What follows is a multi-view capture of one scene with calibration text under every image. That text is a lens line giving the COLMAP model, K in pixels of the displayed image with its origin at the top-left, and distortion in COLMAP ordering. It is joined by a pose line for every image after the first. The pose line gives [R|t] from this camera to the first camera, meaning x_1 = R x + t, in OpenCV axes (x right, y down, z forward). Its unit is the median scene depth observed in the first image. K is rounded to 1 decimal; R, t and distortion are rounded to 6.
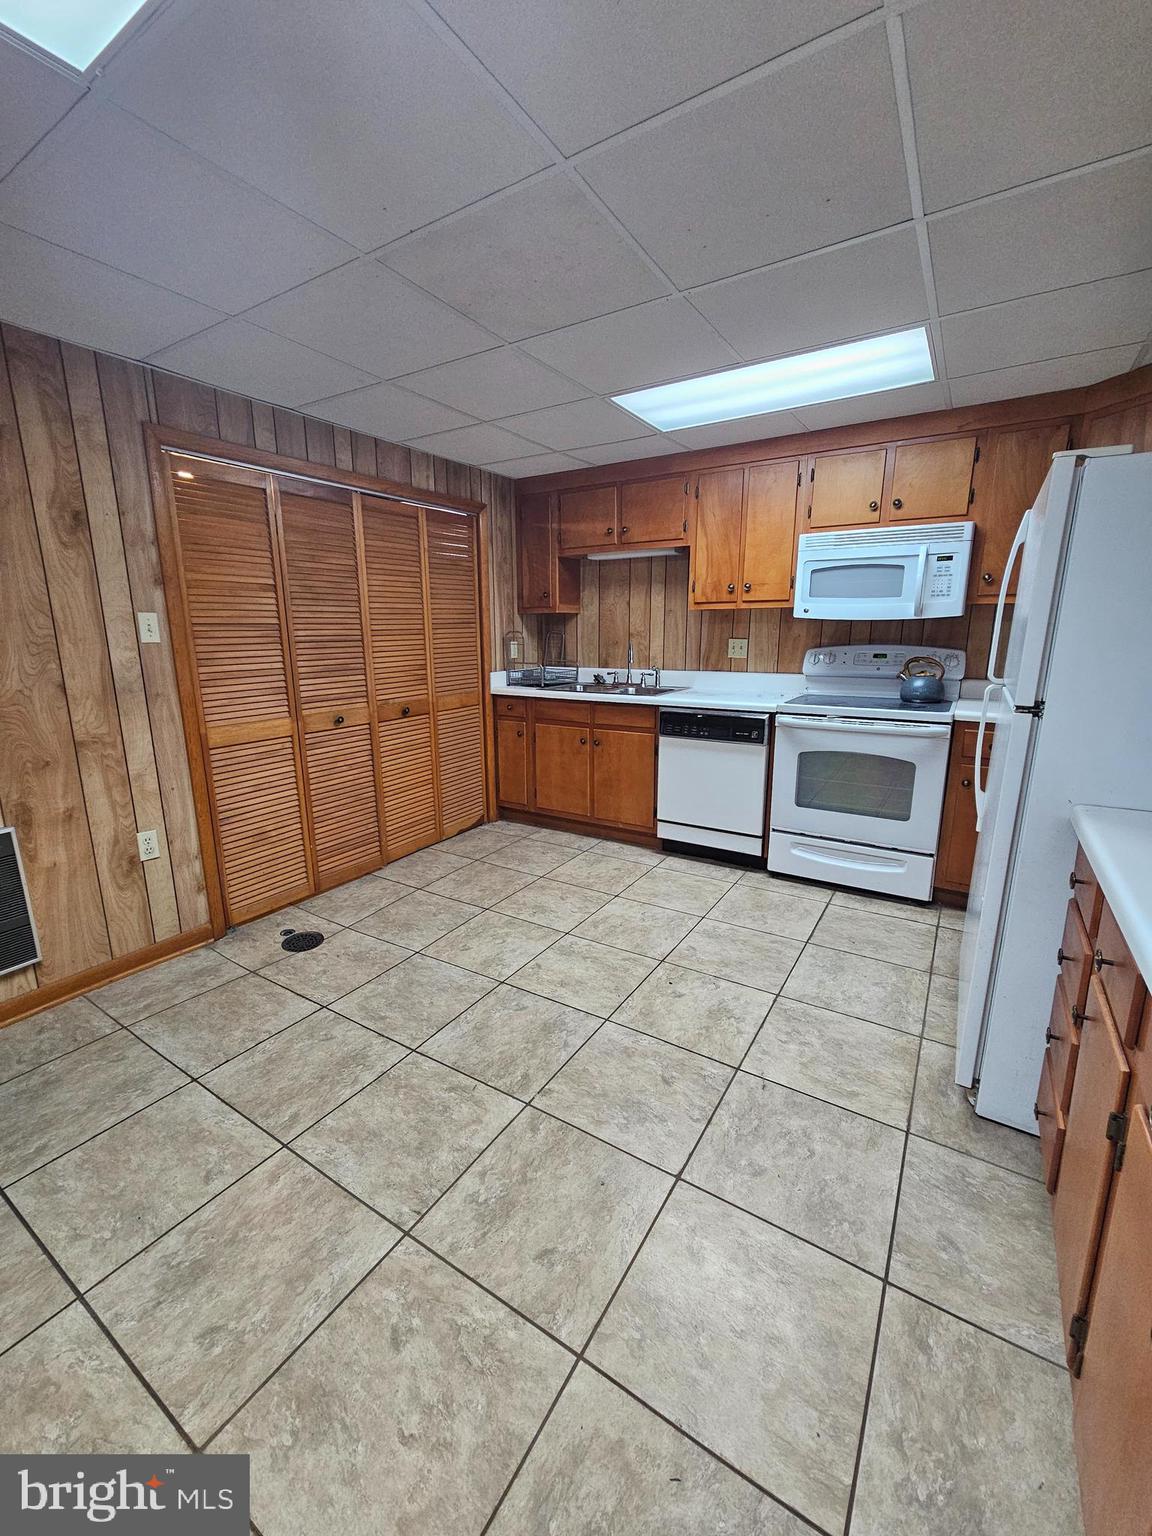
lens RADIAL K [[619.7, 0, 571.4], [0, 619.7, 757.6], [0, 0, 1]] dist [0.014597, -0.016985]
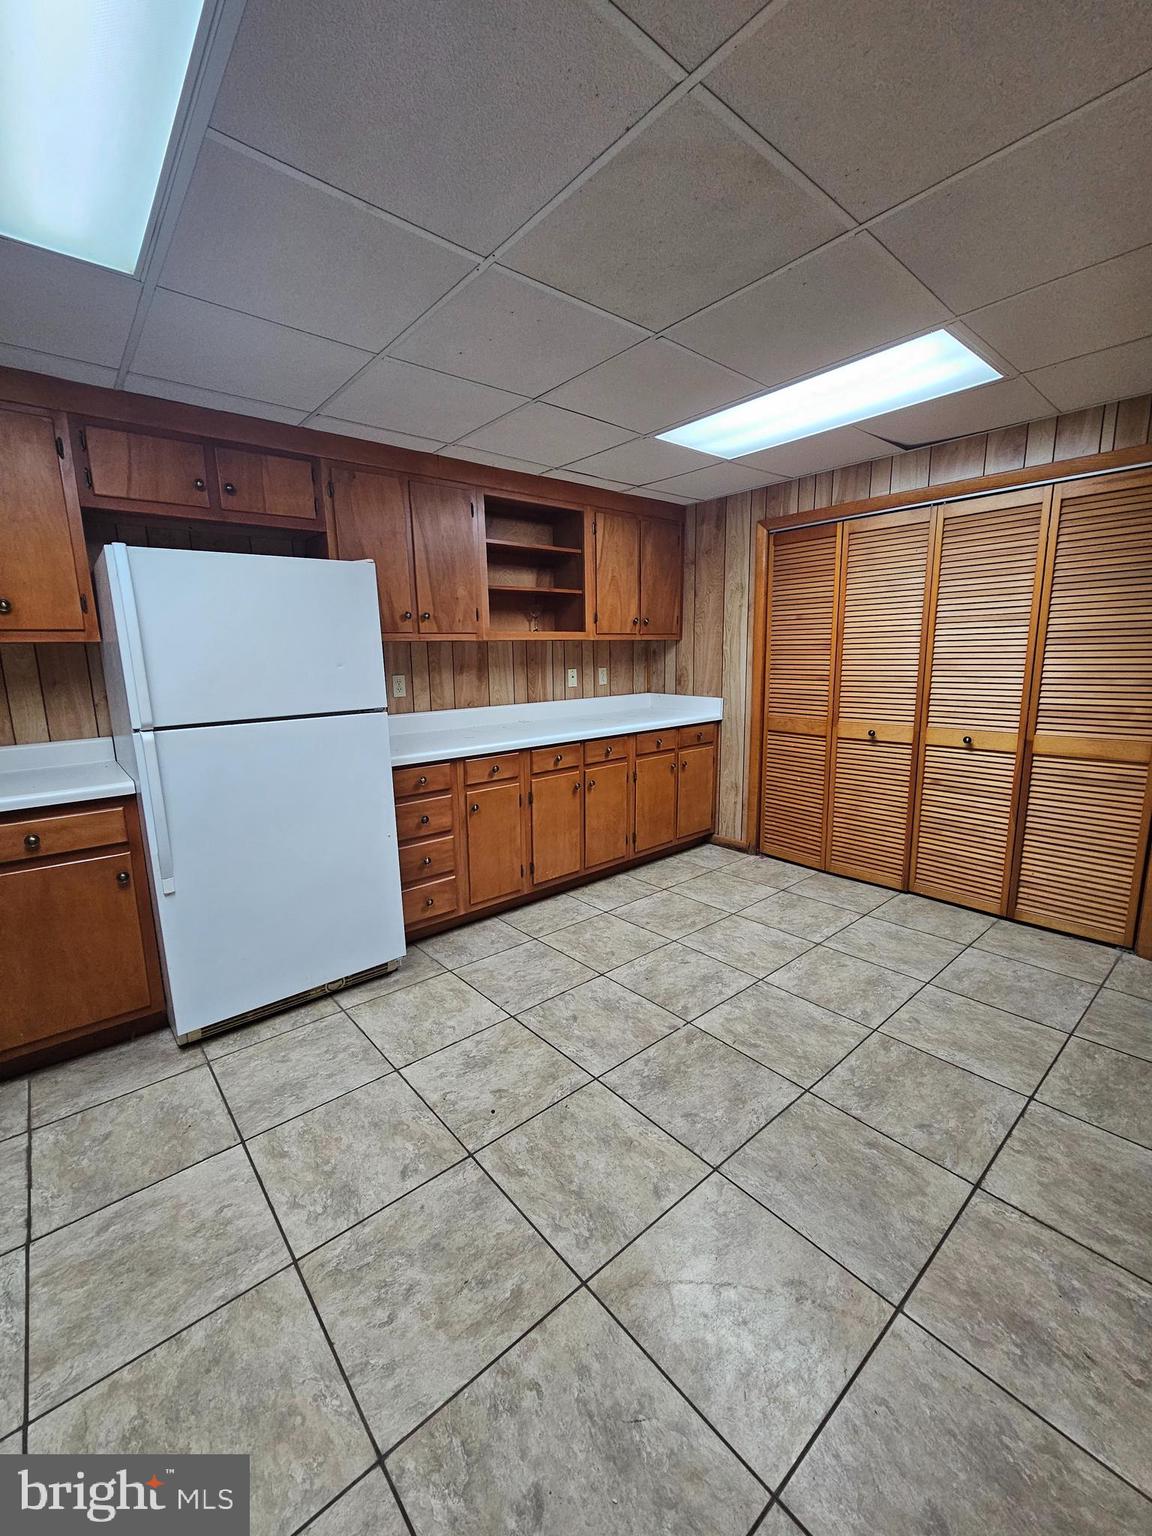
lens RADIAL K [[619.7, 0, 571.4], [0, 619.7, 757.6], [0, 0, 1]] dist [0.014597, -0.016985]
pose [[-0.954971, -0.018853, 0.296101, -0.185058], [0.092113, 0.929827, 0.356282, -0.376657], [-0.282039, 0.367514, -0.886221, 1.784942]]
